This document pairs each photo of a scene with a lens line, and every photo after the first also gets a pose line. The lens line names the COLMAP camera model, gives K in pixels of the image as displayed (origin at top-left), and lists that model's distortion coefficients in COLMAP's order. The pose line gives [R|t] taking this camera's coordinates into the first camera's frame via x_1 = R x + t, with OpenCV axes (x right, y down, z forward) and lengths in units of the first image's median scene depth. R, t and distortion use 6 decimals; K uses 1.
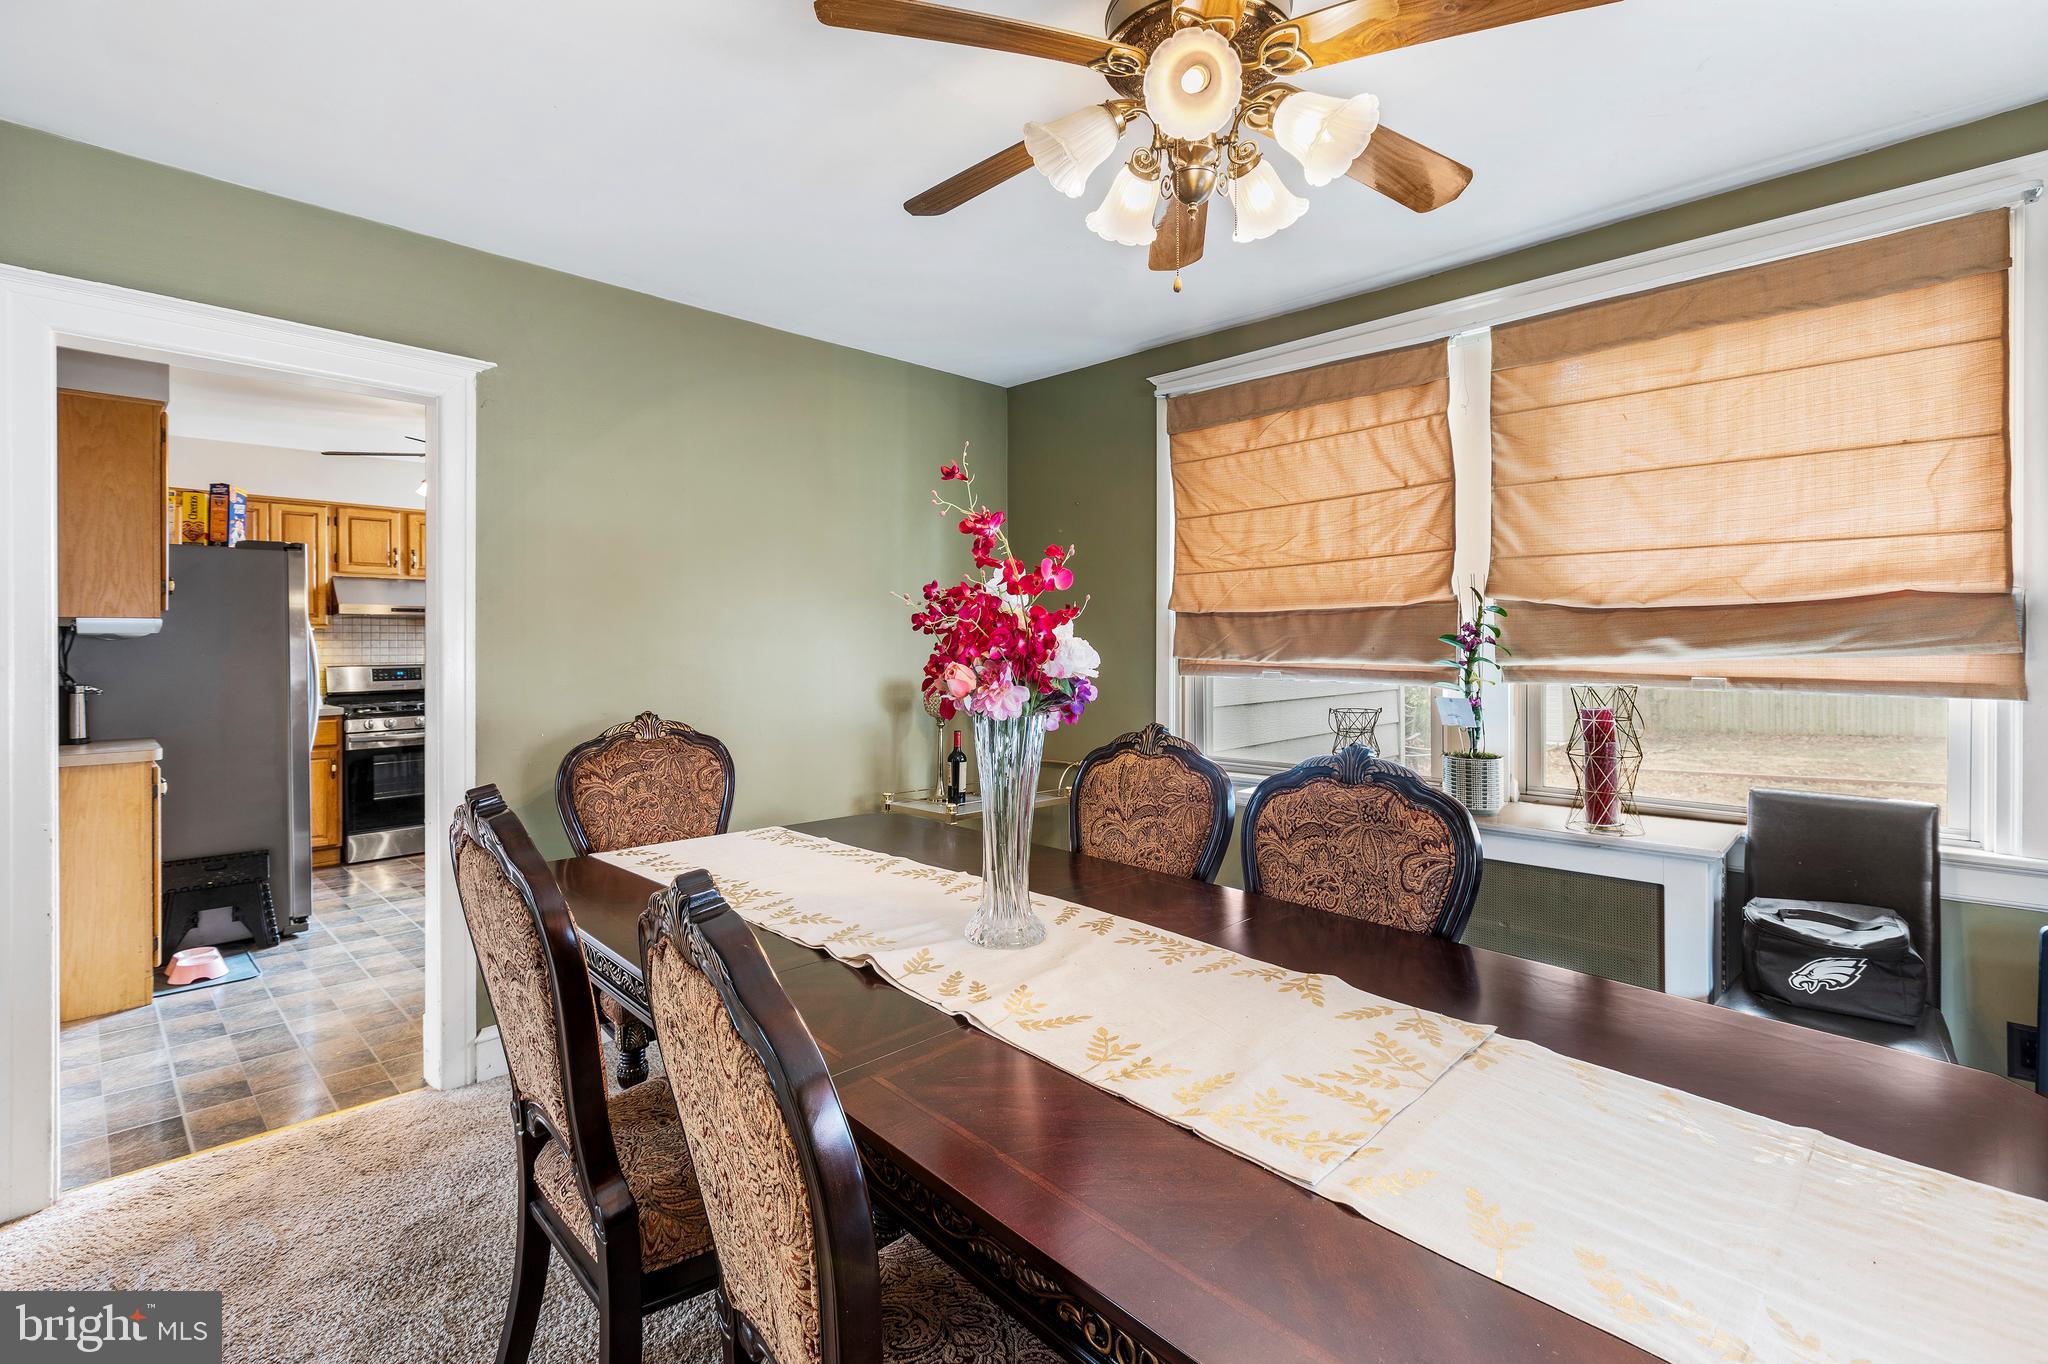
lens RADIAL K [[924.1, 0, 1030.3], [0, 924.1, 652.2], [0, 0, 1]] dist [0.000552, 0.000025]
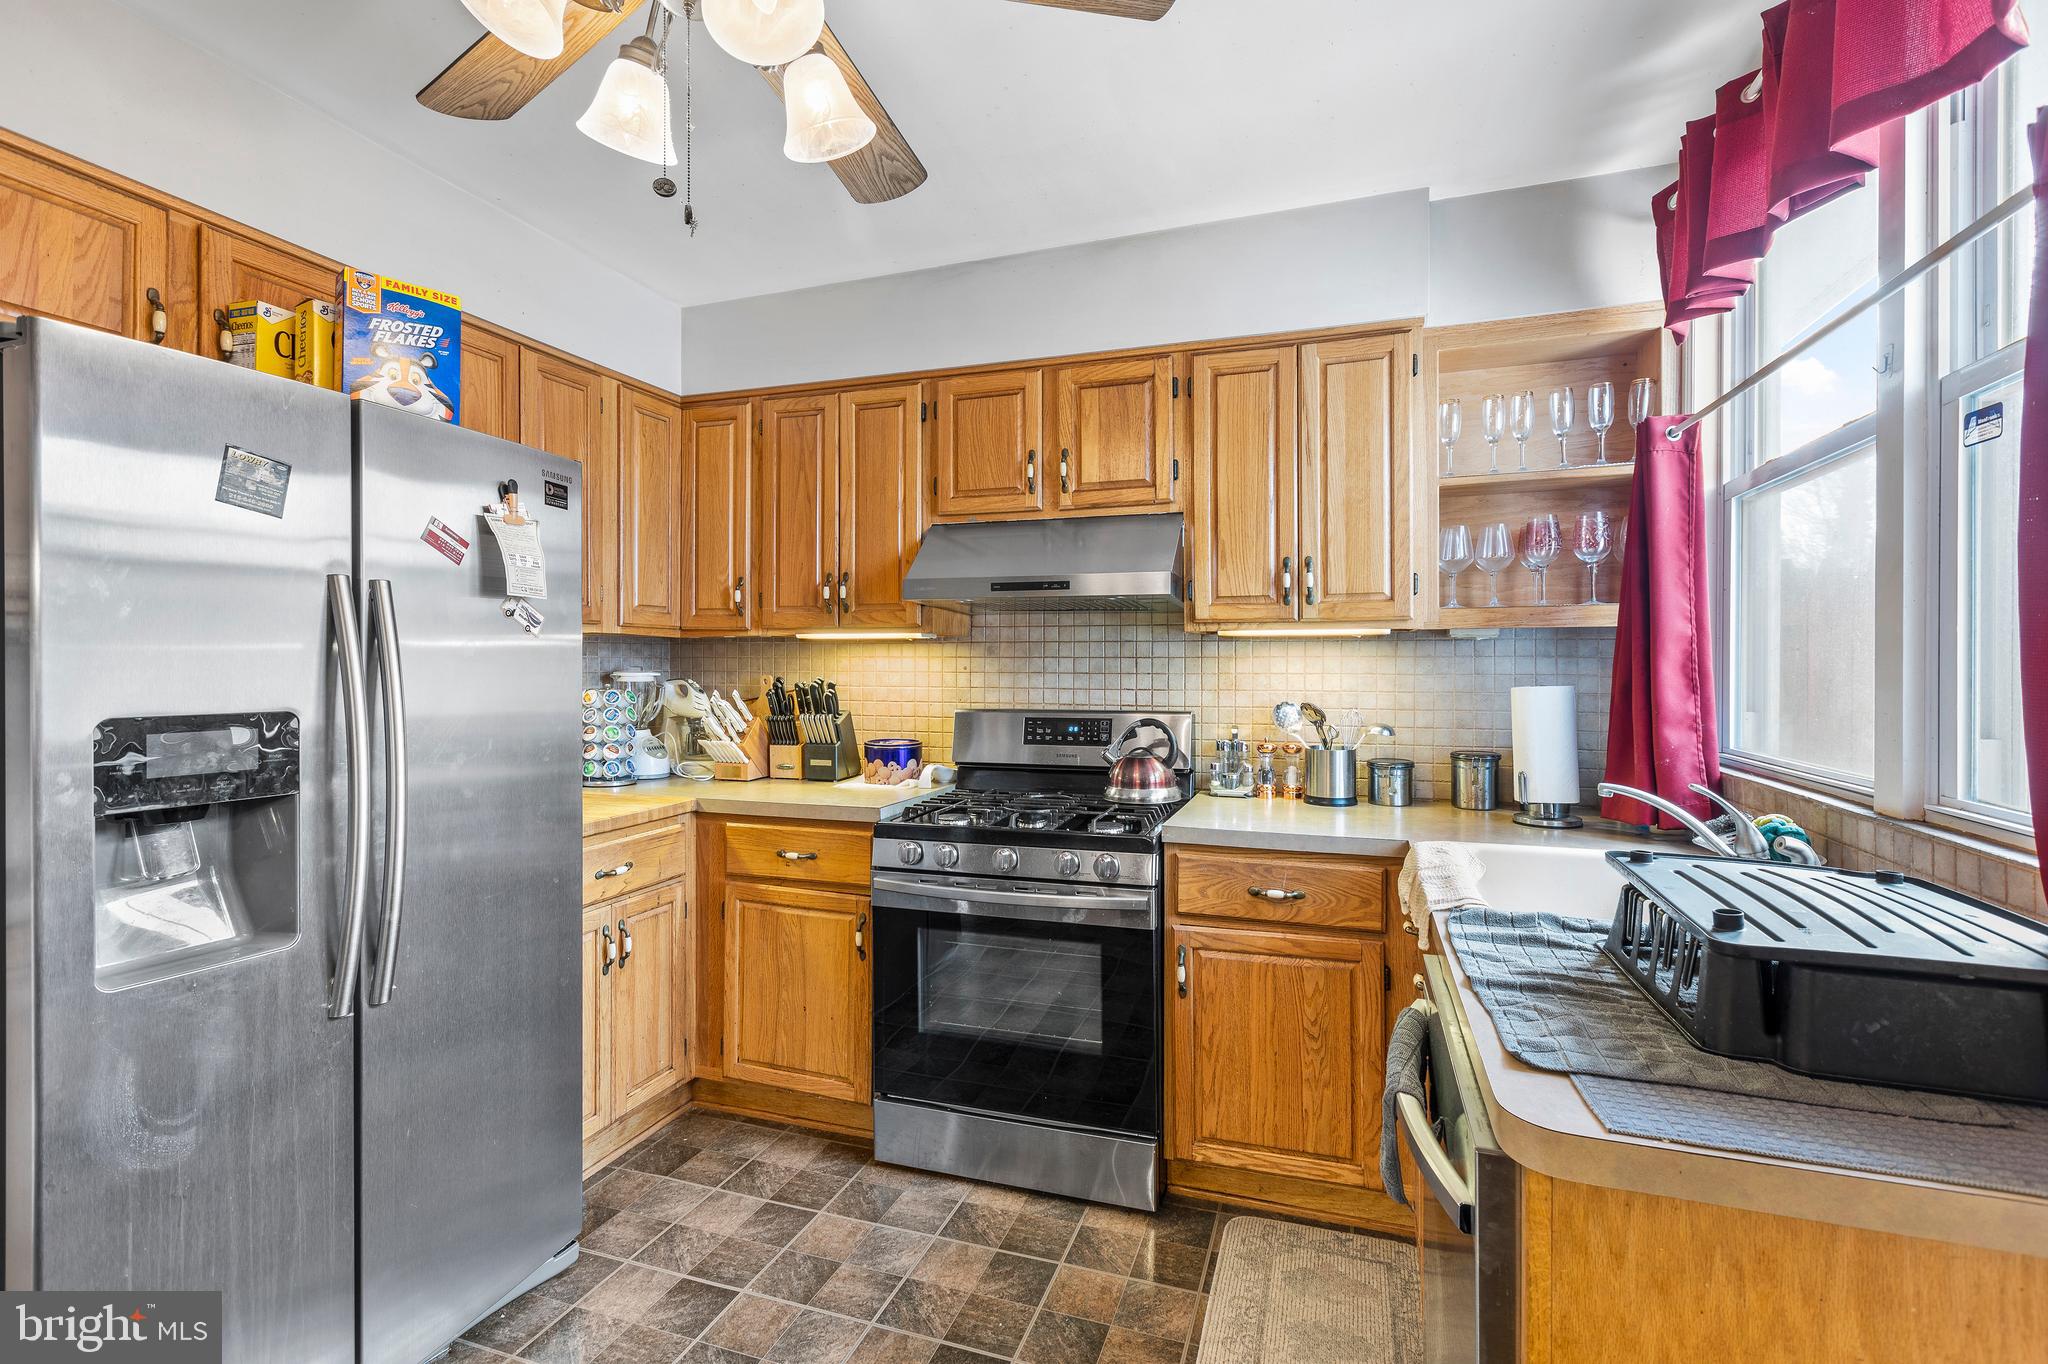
lens RADIAL K [[943.2, 0, 1023.7], [0, 943.2, 669.6], [0, 0, 1]] dist [0.002104, 0.000290]
pose [[0.415407, 0.013665, -0.909533, -0.271547], [-0.009251, 0.999899, 0.010798, -0.011888], [0.909589, 0.003928, 0.415492, 0.801880]]
